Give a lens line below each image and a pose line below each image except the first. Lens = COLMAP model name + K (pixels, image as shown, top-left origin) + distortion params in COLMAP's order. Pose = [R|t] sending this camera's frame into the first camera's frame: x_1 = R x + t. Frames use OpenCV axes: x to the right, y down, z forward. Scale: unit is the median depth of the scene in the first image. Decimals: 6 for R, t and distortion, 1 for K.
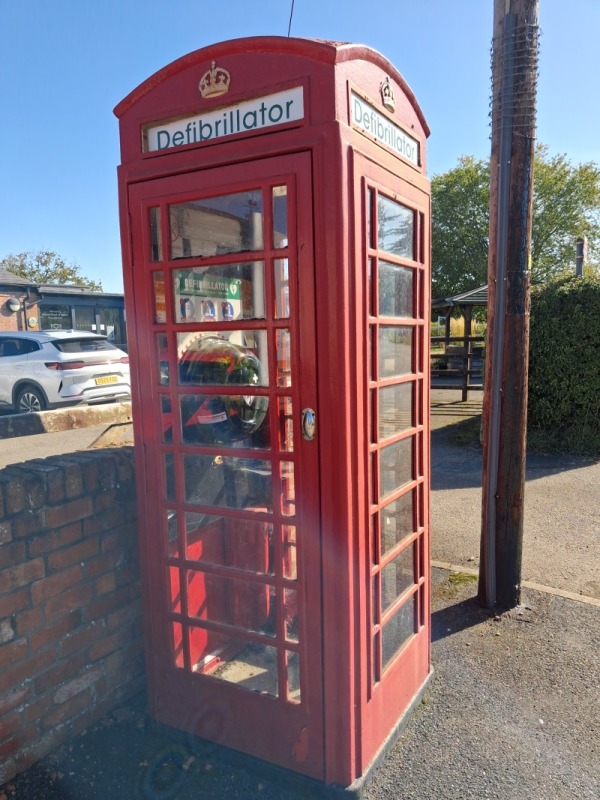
lens RADIAL K [[632.5, 0, 300.0], [0, 632.5, 400.0], [0, 0, 1]] dist [0.002782, 0.005083]
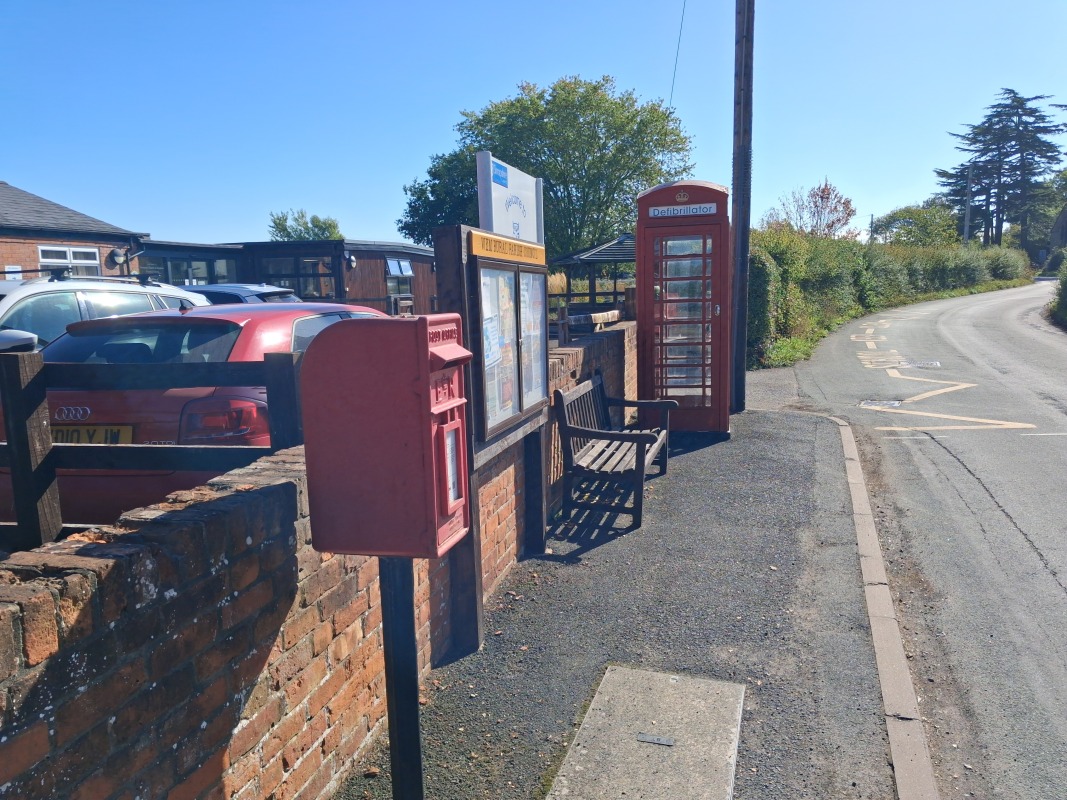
lens RADIAL K [[843.7, 0, 549.1], [0, 843.7, 393.6], [0, 0, 1]] dist [0.002782, 0.005083]
pose [[0.951497, -0.037521, 0.305362, -2.095680], [0.033350, 0.999266, 0.018866, 0.345528], [-0.305846, -0.007767, 0.952049, -2.748334]]
